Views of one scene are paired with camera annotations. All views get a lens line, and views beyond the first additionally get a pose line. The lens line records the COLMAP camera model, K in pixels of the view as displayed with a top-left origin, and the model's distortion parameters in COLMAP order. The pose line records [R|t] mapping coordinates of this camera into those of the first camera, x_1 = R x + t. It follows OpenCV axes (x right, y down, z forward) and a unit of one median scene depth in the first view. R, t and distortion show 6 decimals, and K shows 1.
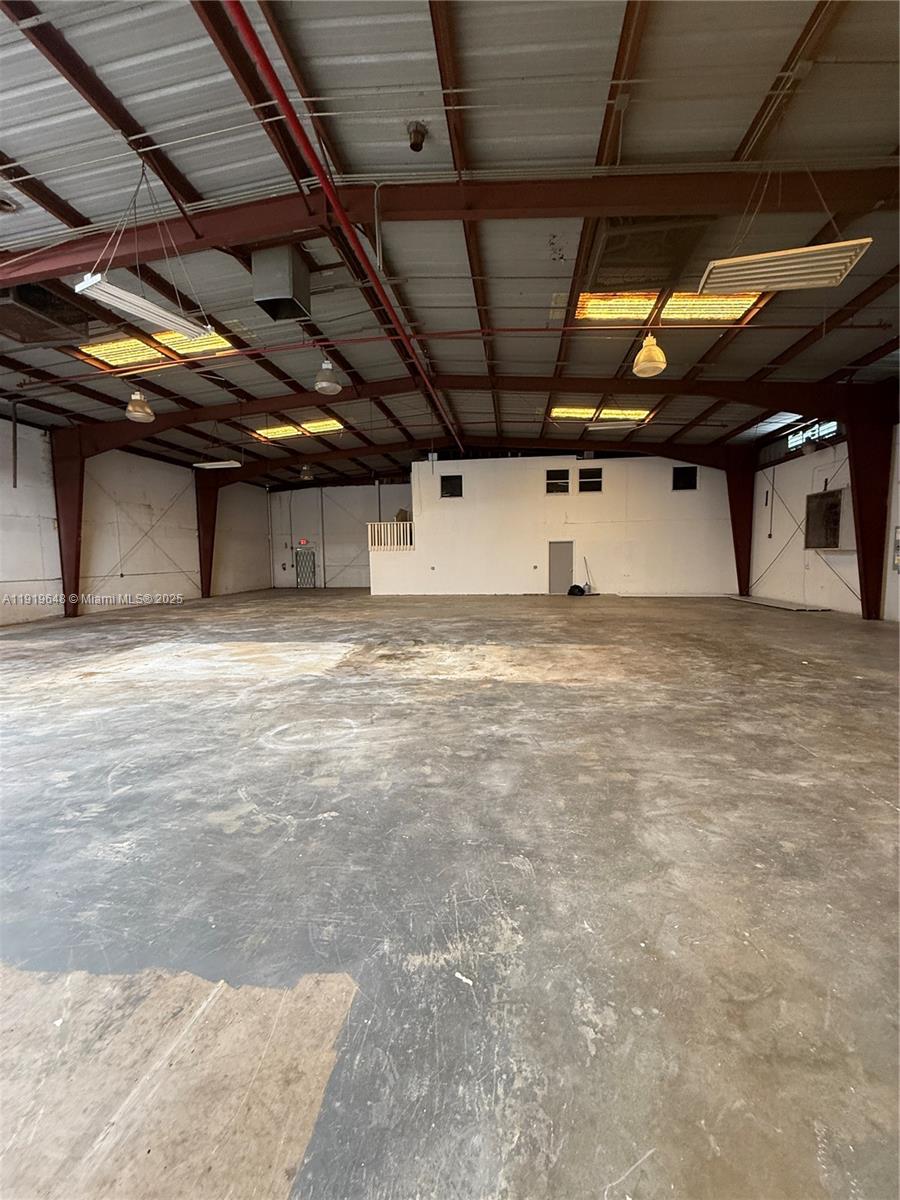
lens RADIAL K [[477.5, 0, 444.9], [0, 477.5, 599.3], [0, 0, 1]] dist [-0.001577, -0.000044]
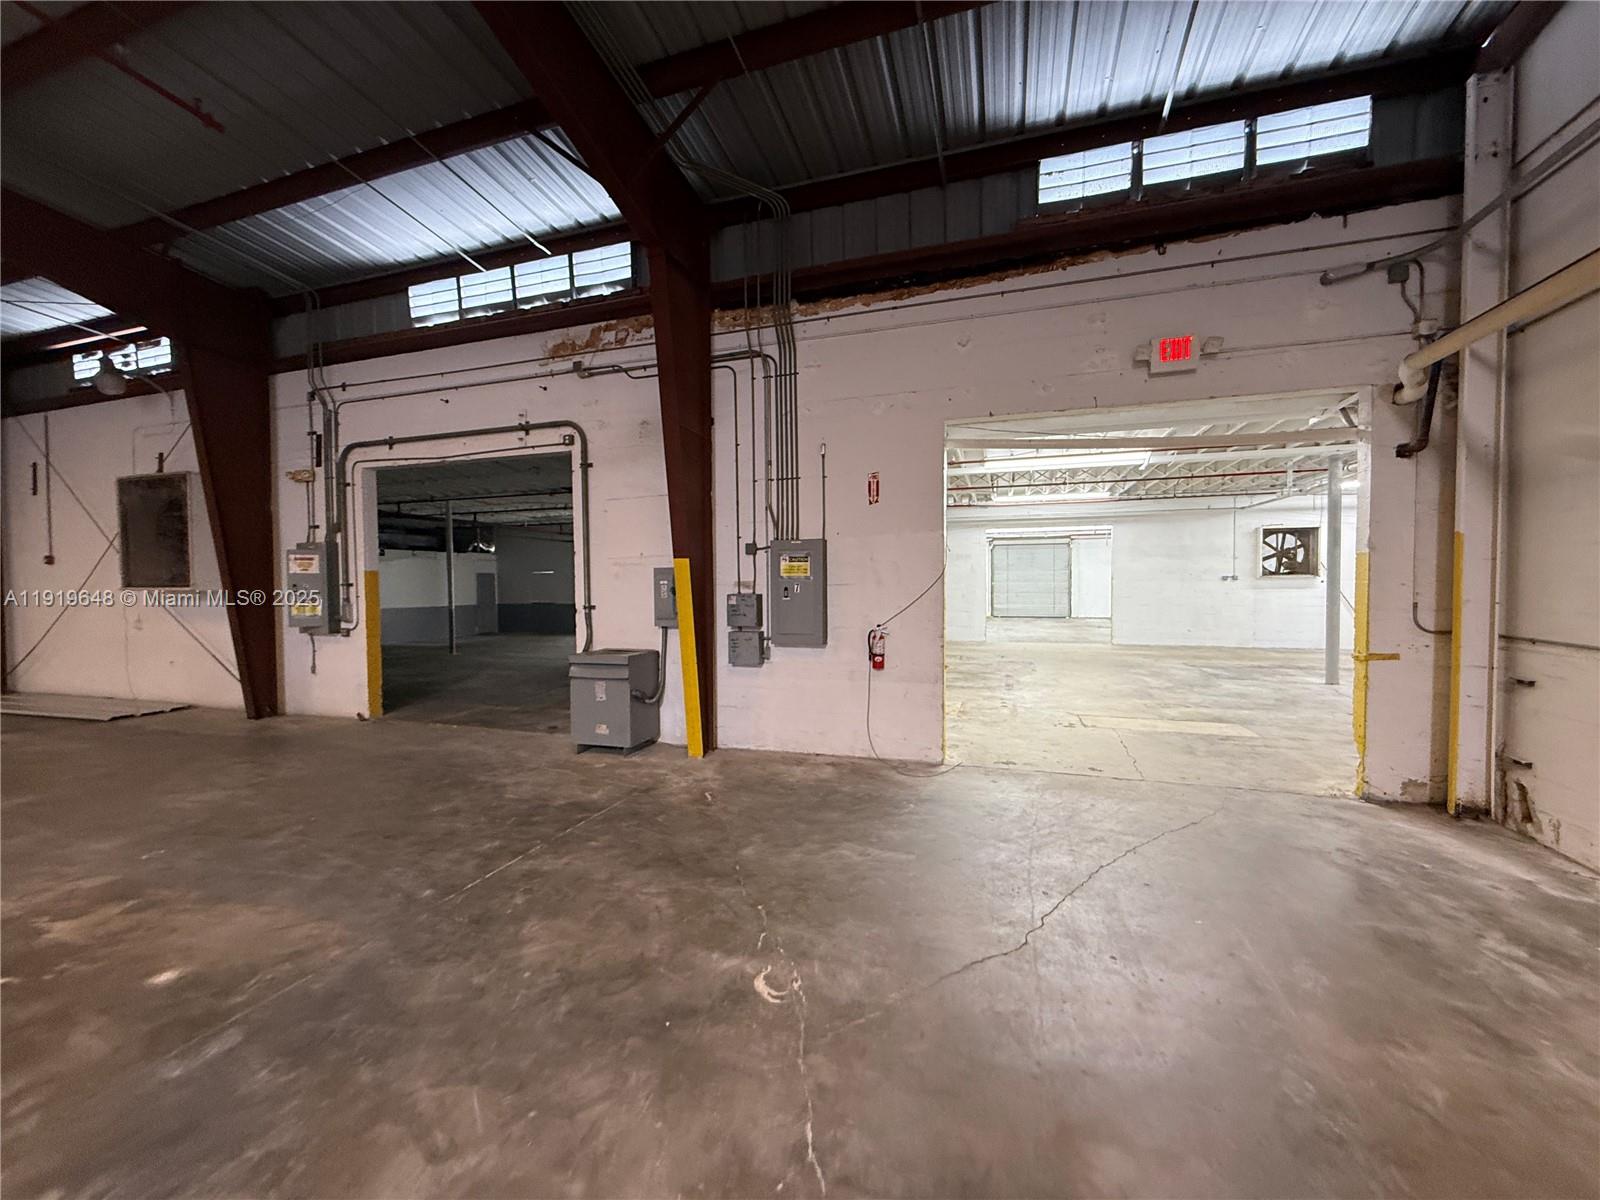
lens RADIAL K [[636.7, 0, 802.6], [0, 636.7, 599.8], [0, 0, 1]] dist [-0.001577, -0.000044]
pose [[0.186901, -0.012593, 0.982298, 0.186291], [0.100678, 0.994898, -0.006401, -0.014519], [-0.977206, 0.100092, 0.187216, 0.153278]]
